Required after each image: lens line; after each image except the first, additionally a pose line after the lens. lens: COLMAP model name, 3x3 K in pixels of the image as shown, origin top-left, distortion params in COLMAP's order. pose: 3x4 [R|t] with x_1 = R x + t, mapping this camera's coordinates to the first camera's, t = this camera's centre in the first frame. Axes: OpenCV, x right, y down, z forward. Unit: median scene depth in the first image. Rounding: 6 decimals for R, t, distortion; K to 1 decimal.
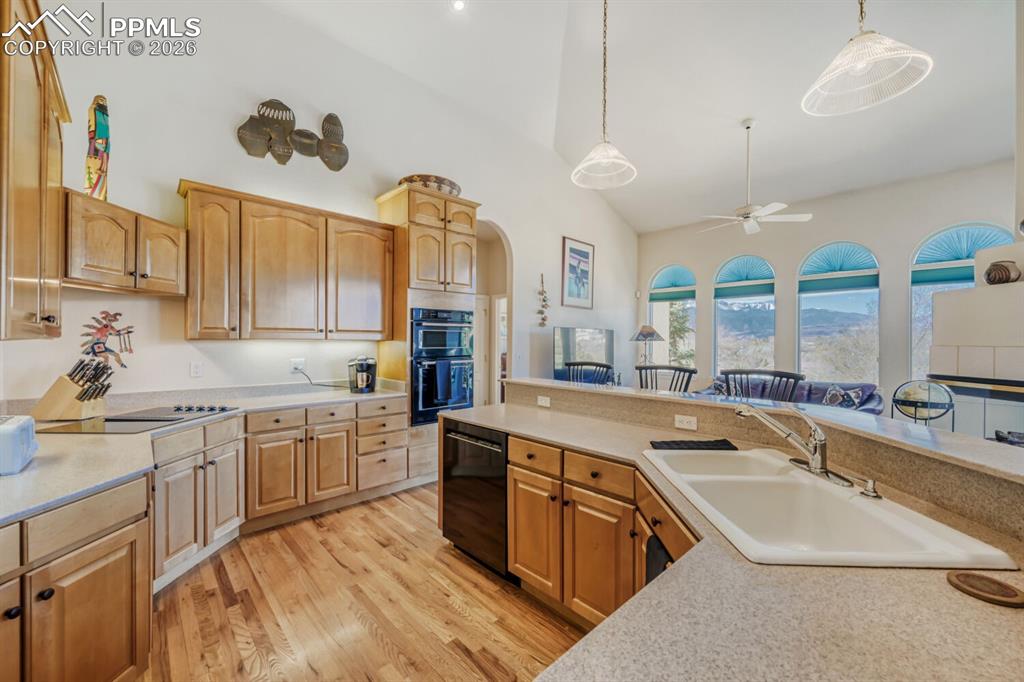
lens RADIAL K [[405.9, 0, 514.0], [0, 405.9, 339.6], [0, 0, 1]] dist [0.000522, -0.000041]
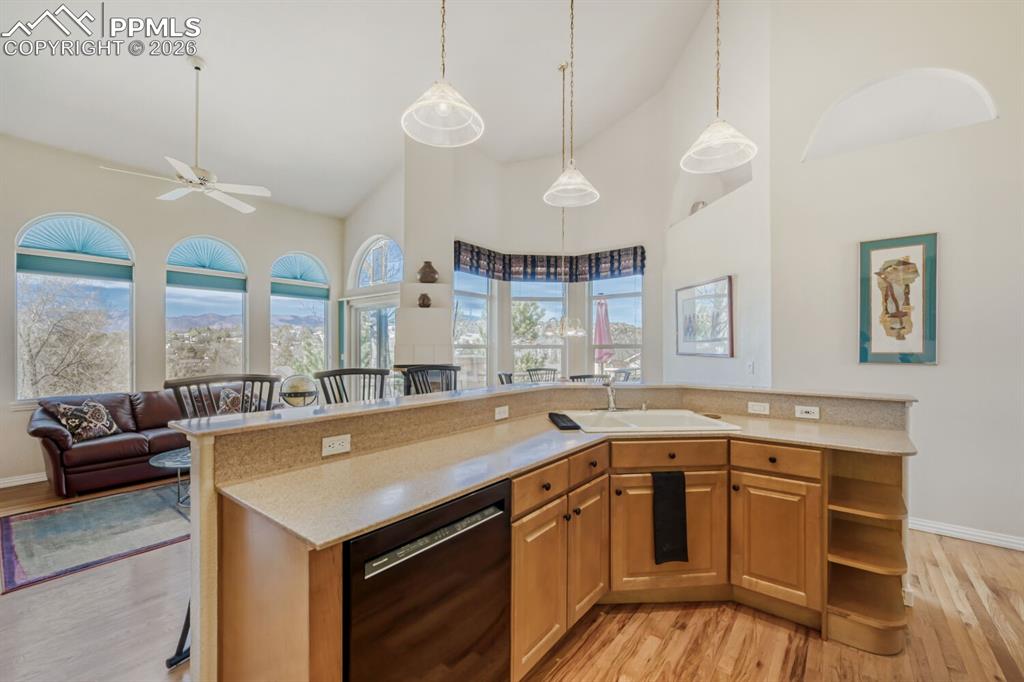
lens RADIAL K [[424.4, 0, 512.5], [0, 424.4, 346.2], [0, 0, 1]] dist [0.001992, 0.000918]
pose [[-0.131499, -0.001533, 0.991315, -0.293001], [-0.002232, 0.999997, 0.001250, 0.009931], [-0.991314, -0.002049, -0.131502, 0.467699]]
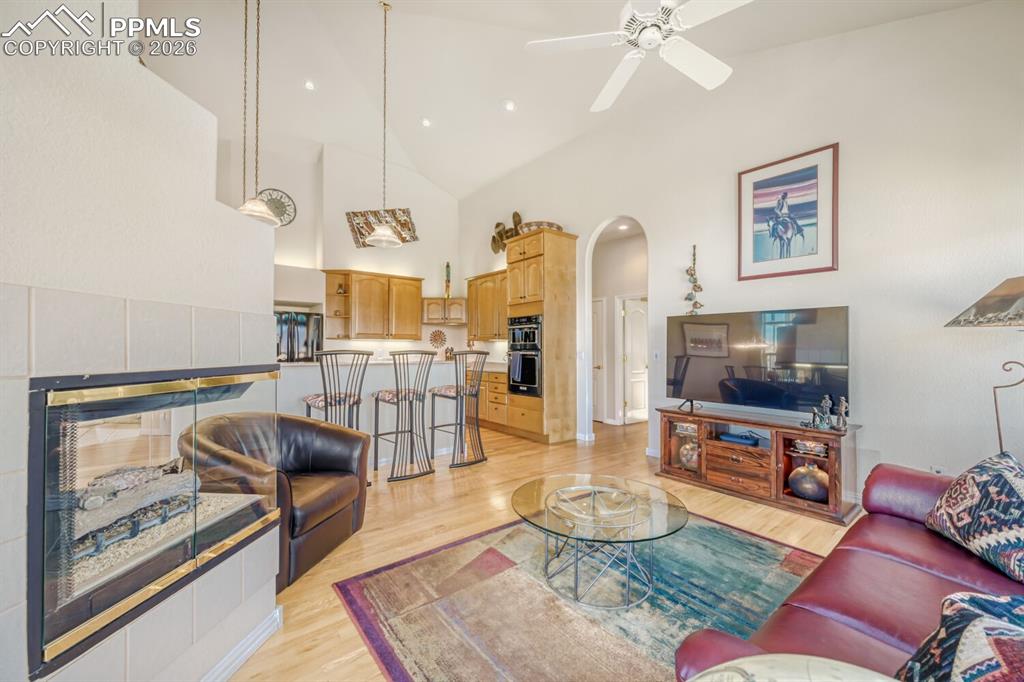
lens RADIAL K [[405.9, 0, 489.8], [0, 405.9, 336.6], [0, 0, 1]] dist [0.000522, -0.000041]
pose [[-0.121084, -0.031218, -0.992151, 0.961829], [0.001659, 0.999498, -0.031651, 0.032070], [0.992641, -0.005479, -0.120971, 0.811583]]
